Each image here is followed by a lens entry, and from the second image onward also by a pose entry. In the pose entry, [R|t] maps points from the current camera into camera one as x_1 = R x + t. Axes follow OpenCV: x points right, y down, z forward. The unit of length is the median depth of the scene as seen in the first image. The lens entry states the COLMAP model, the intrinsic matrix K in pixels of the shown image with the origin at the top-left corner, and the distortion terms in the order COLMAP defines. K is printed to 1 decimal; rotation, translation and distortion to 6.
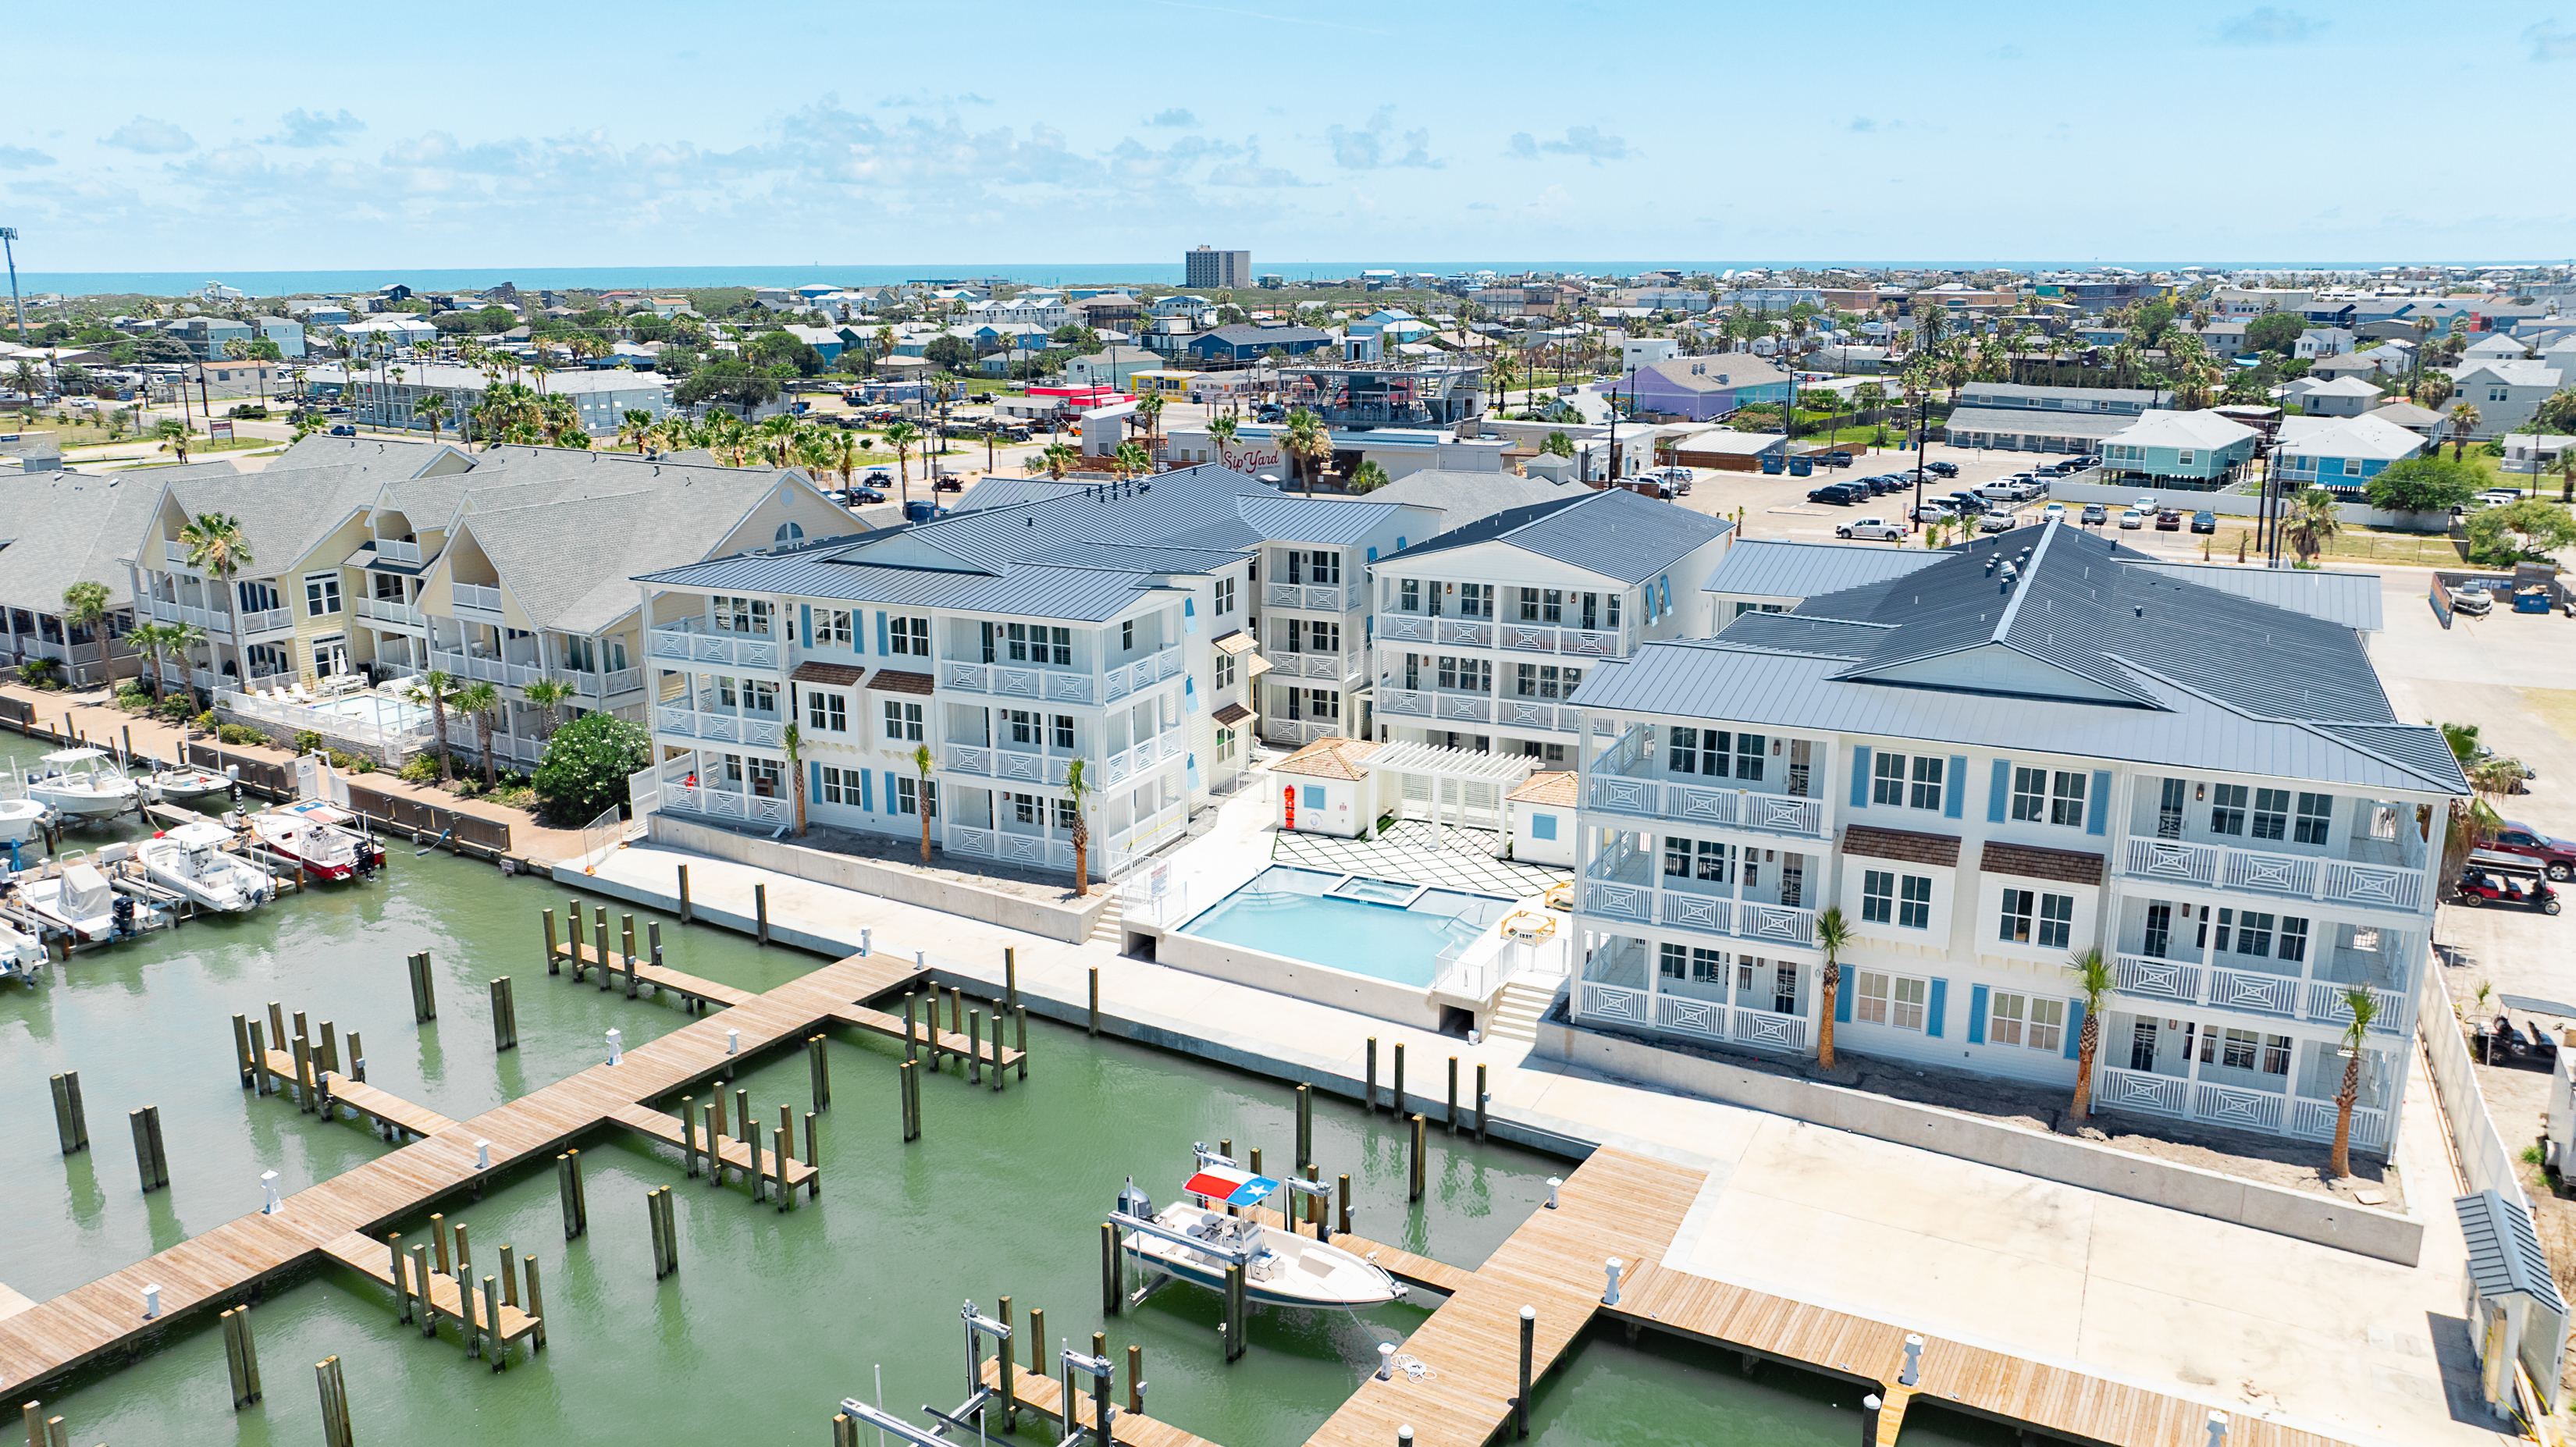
lens RADIAL K [[1904.3, 0, 1264.6], [0, 1904.3, 719.3], [0, 0, 1]] dist [-0.023038, 0.002939]
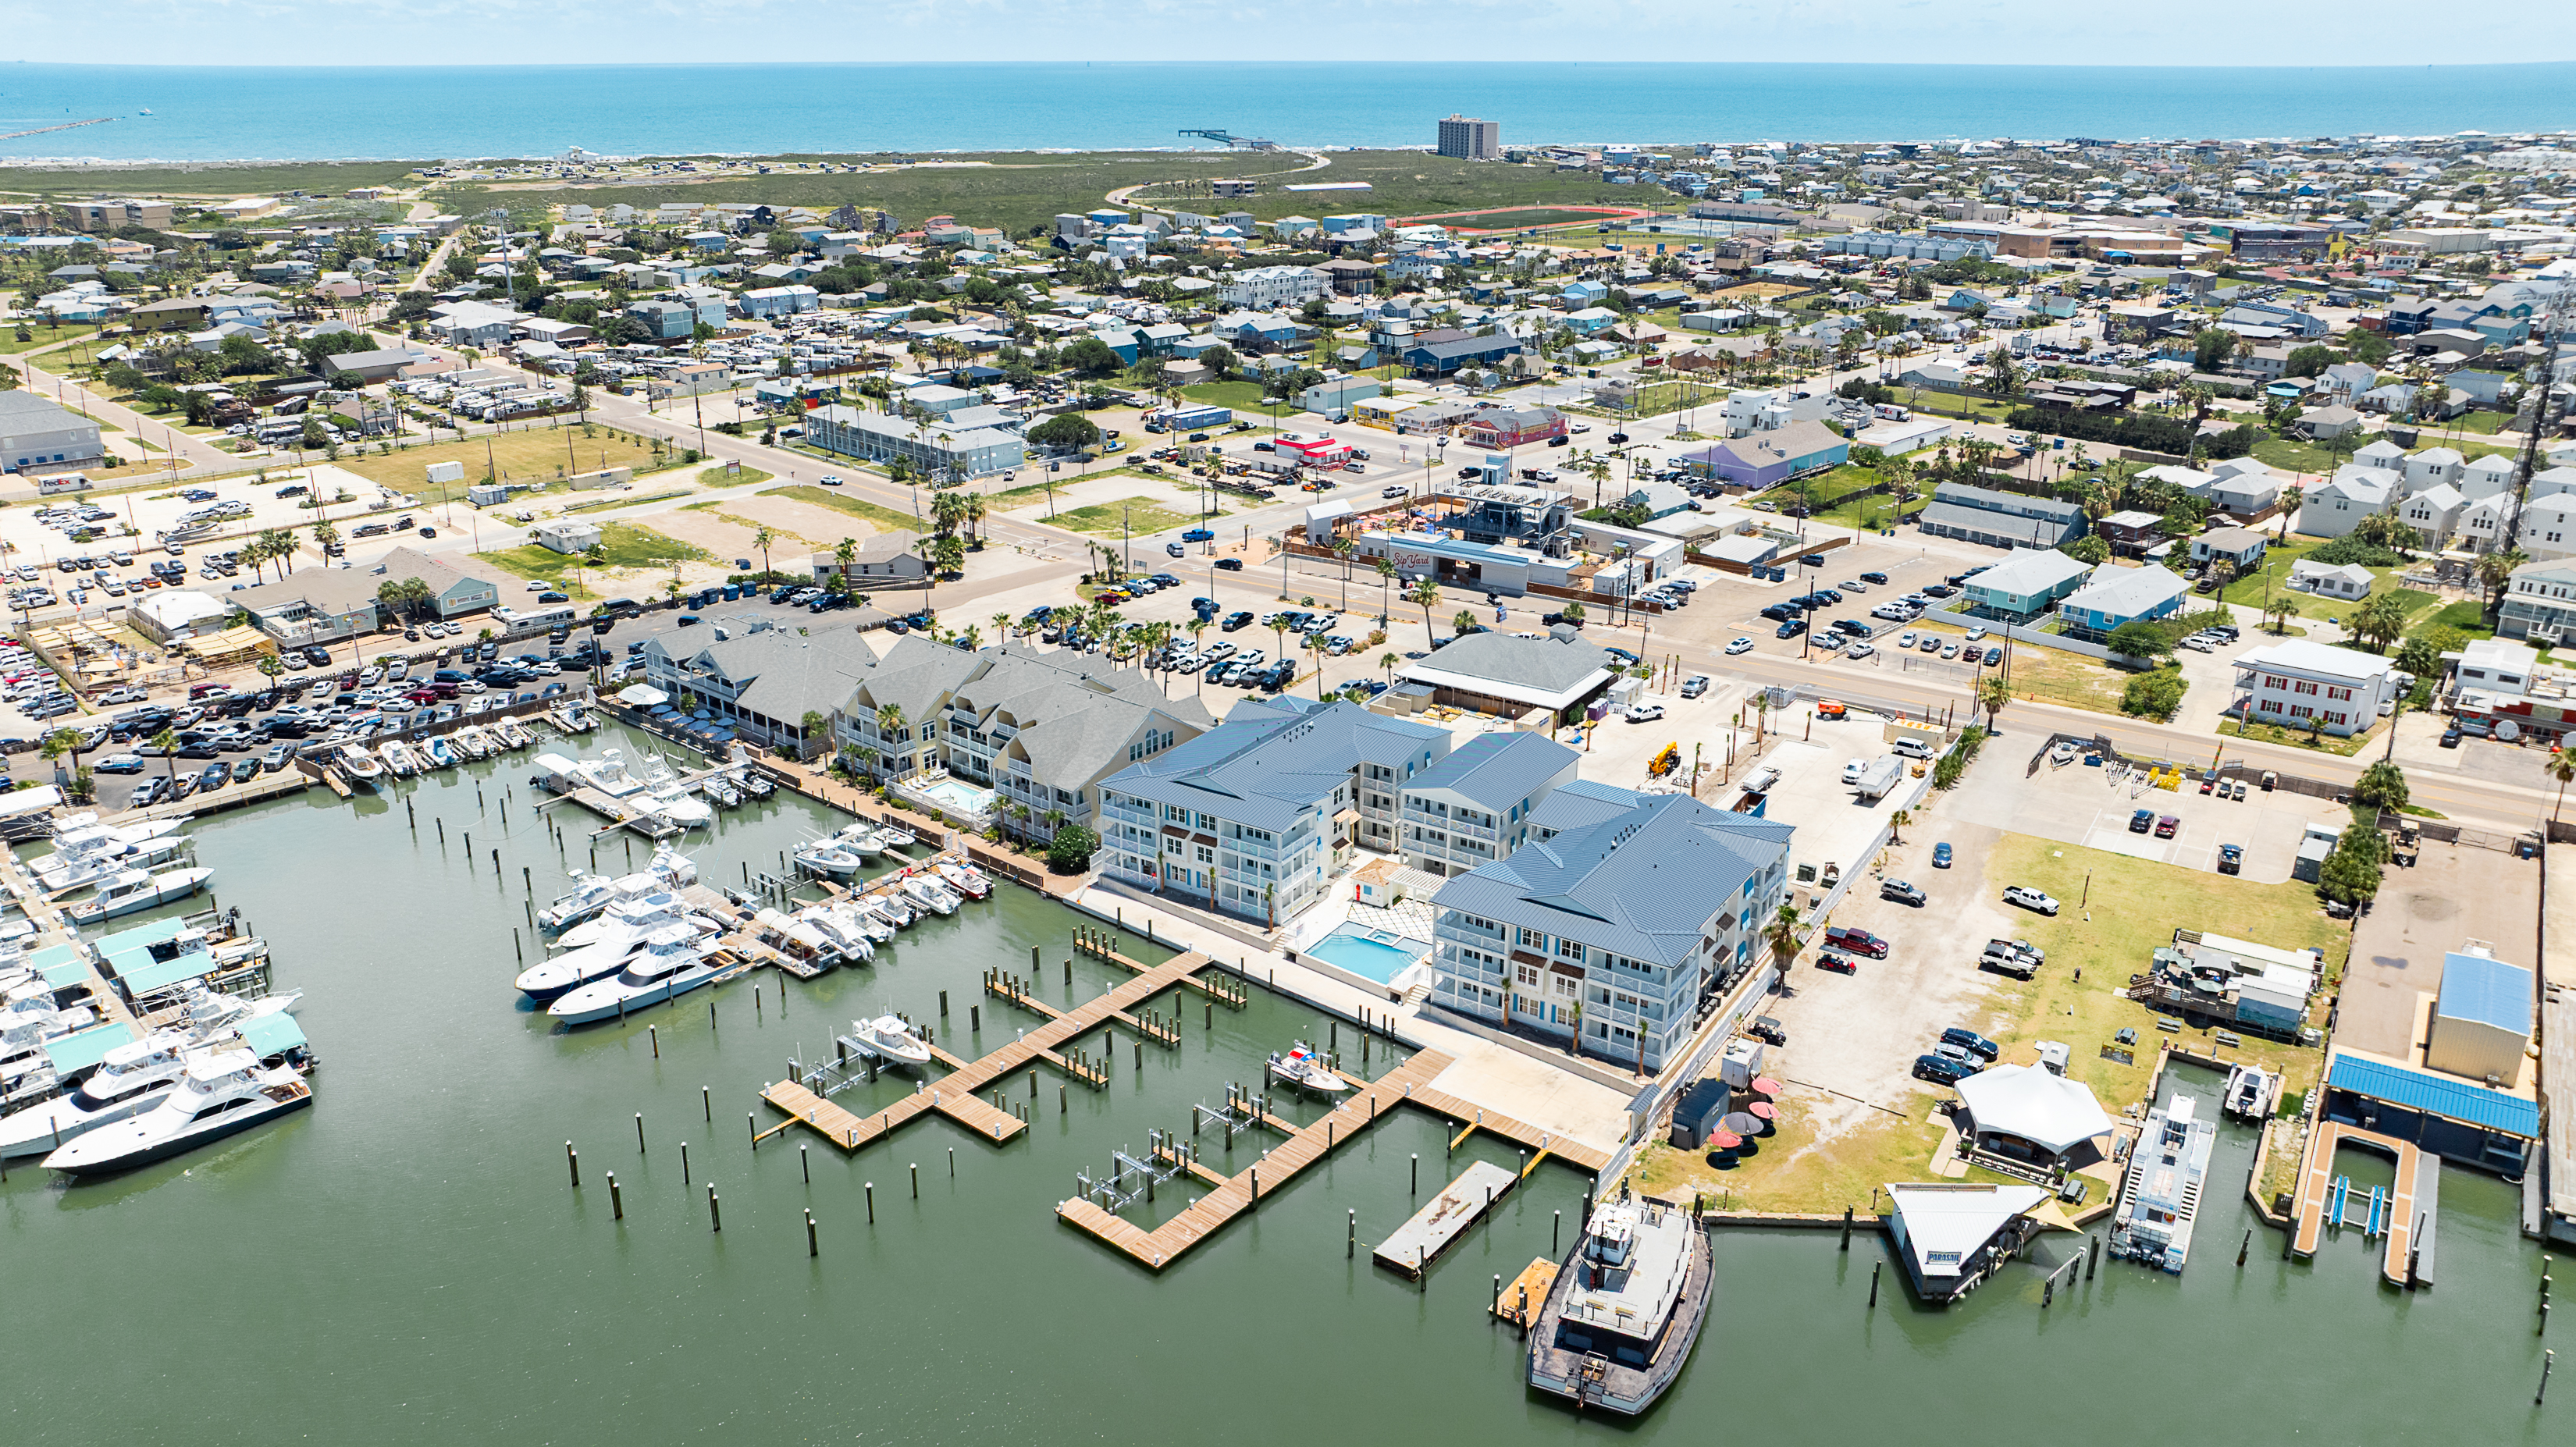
lens RADIAL K [[1904.3, 0, 1264.6], [0, 1904.3, 719.3], [0, 0, 1]] dist [-0.023038, 0.002939]
pose [[0.990719, 0.047861, -0.127218, 0.207950], [-0.033469, 0.993037, 0.112950, -0.477927], [0.131738, -0.107644, 0.985423, -1.502525]]
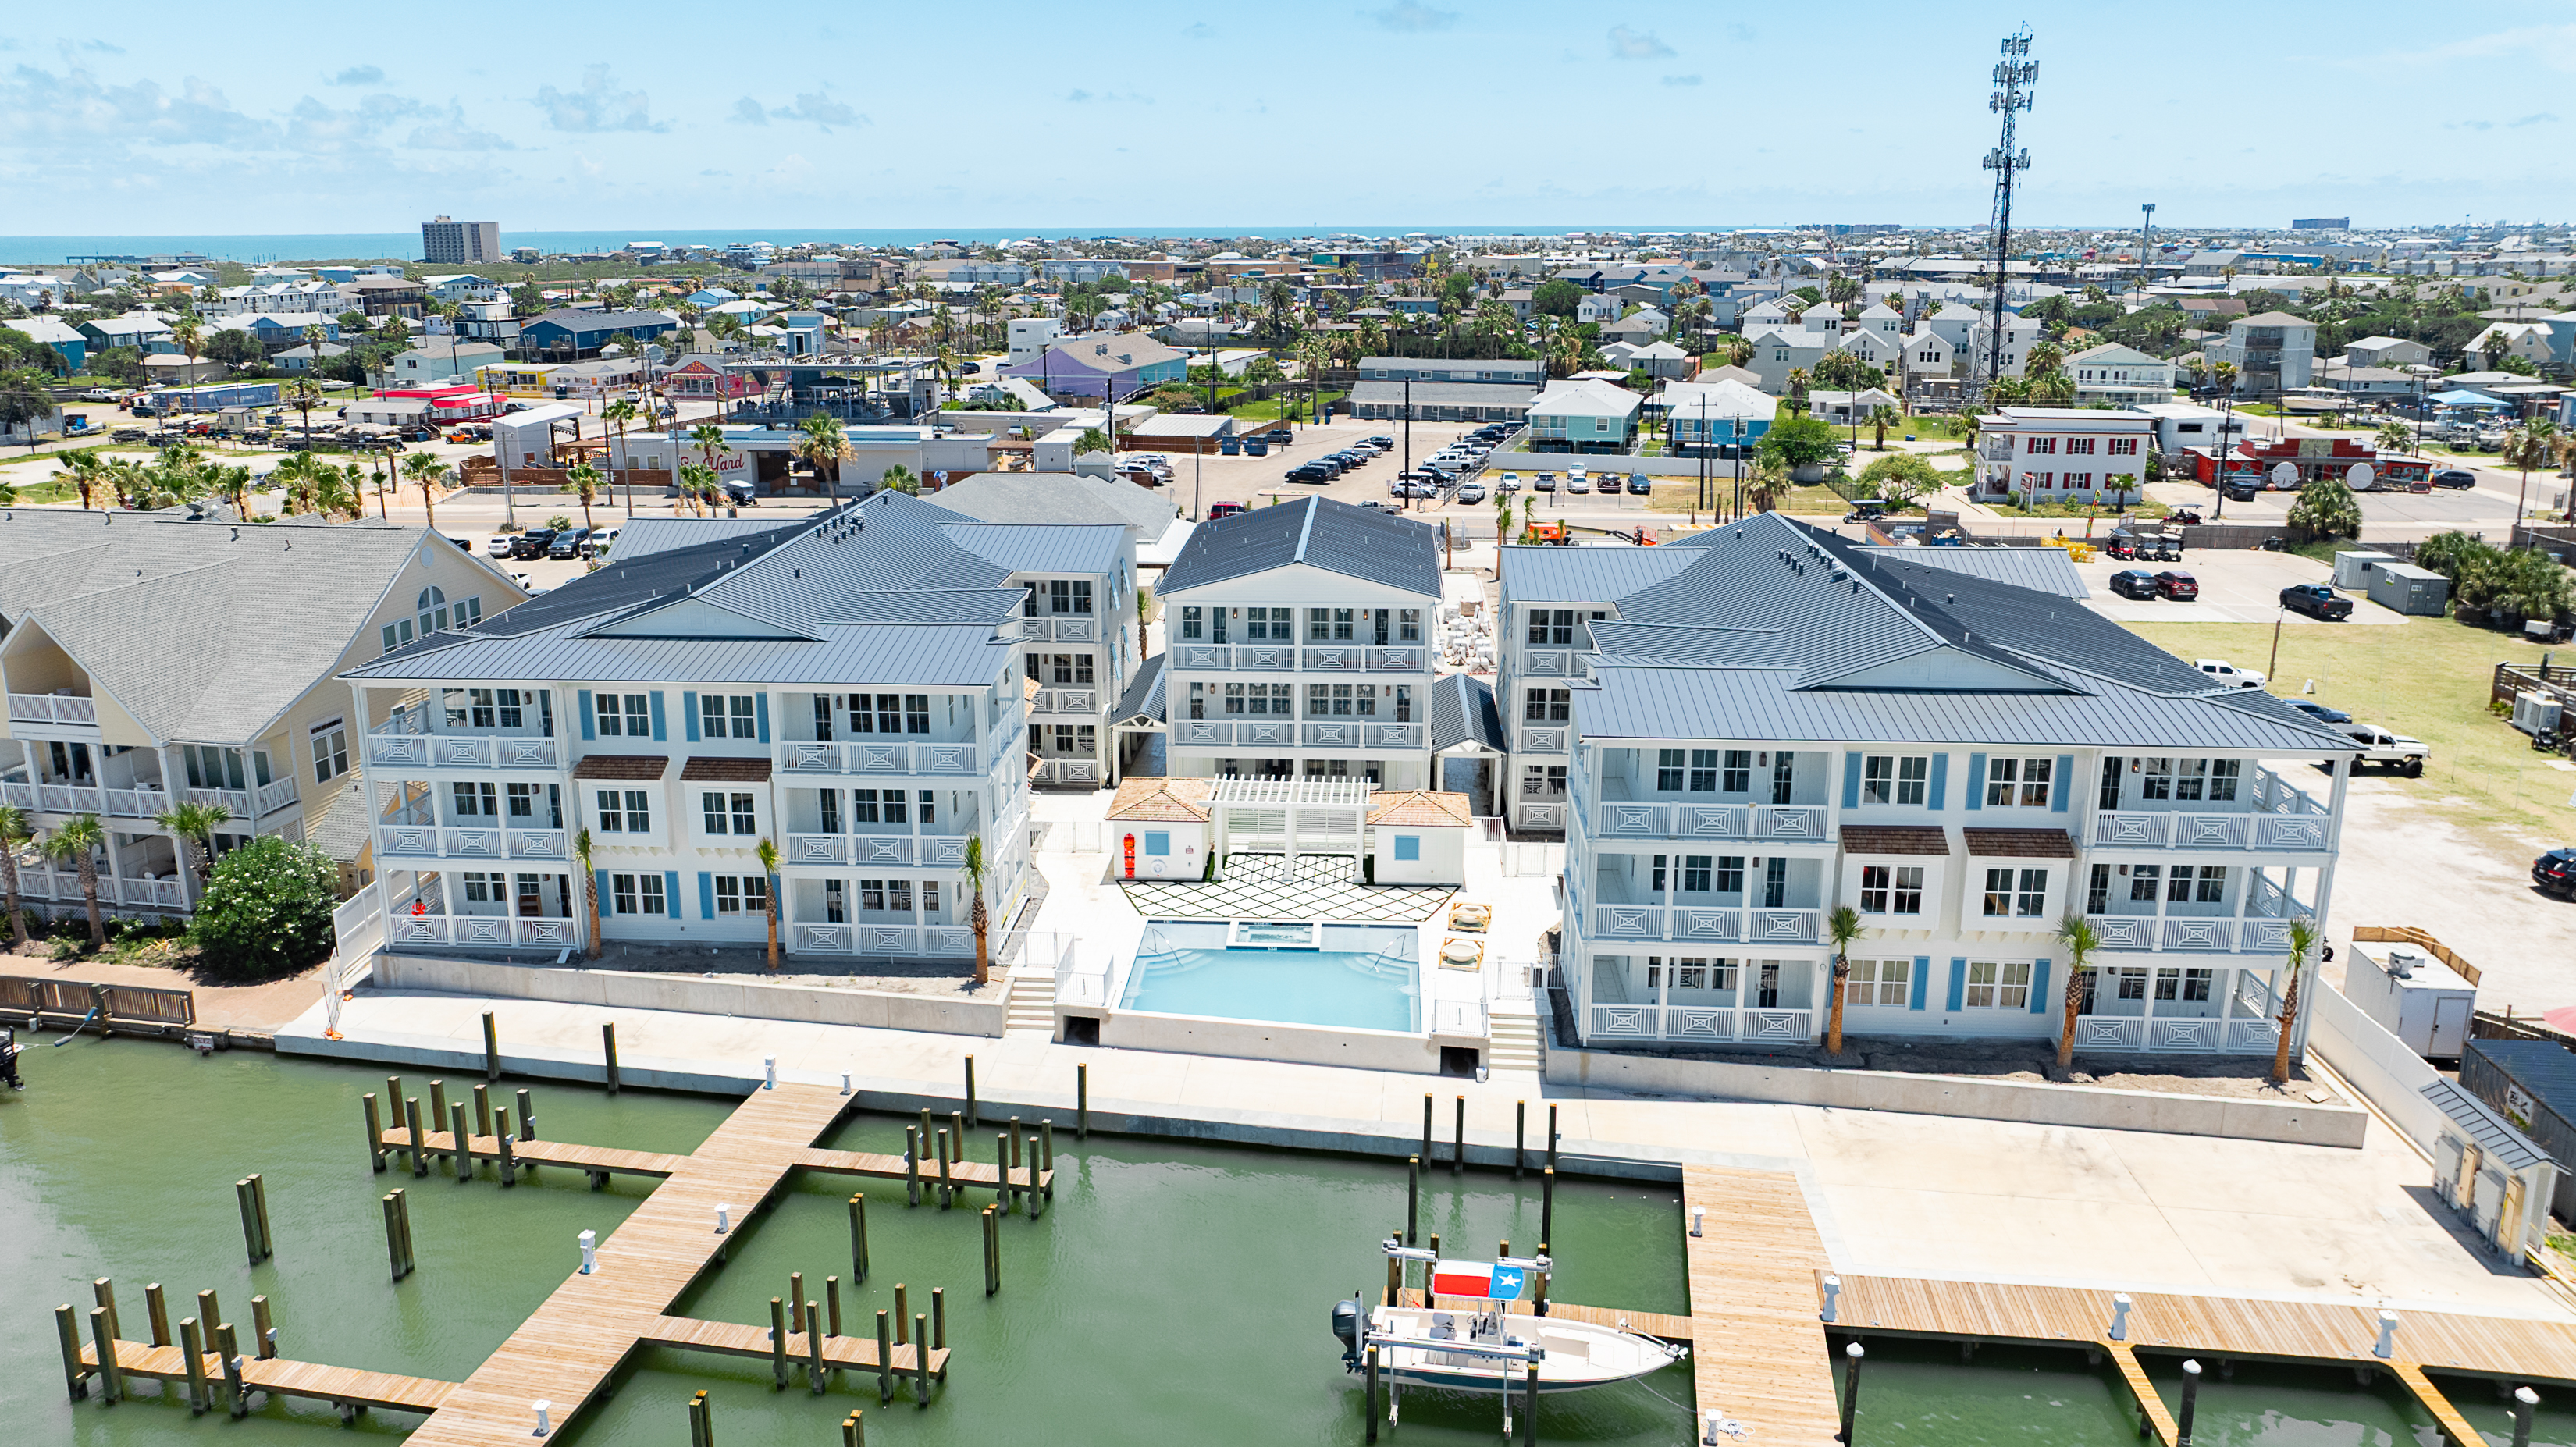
lens RADIAL K [[1904.3, 0, 1264.6], [0, 1904.3, 719.3], [0, 0, 1]] dist [-0.023038, 0.002939]
pose [[0.927305, -0.093861, 0.362347, -0.280563], [0.087941, 0.995584, 0.032836, -0.050761], [-0.363829, 0.001416, 0.931465, 0.090651]]
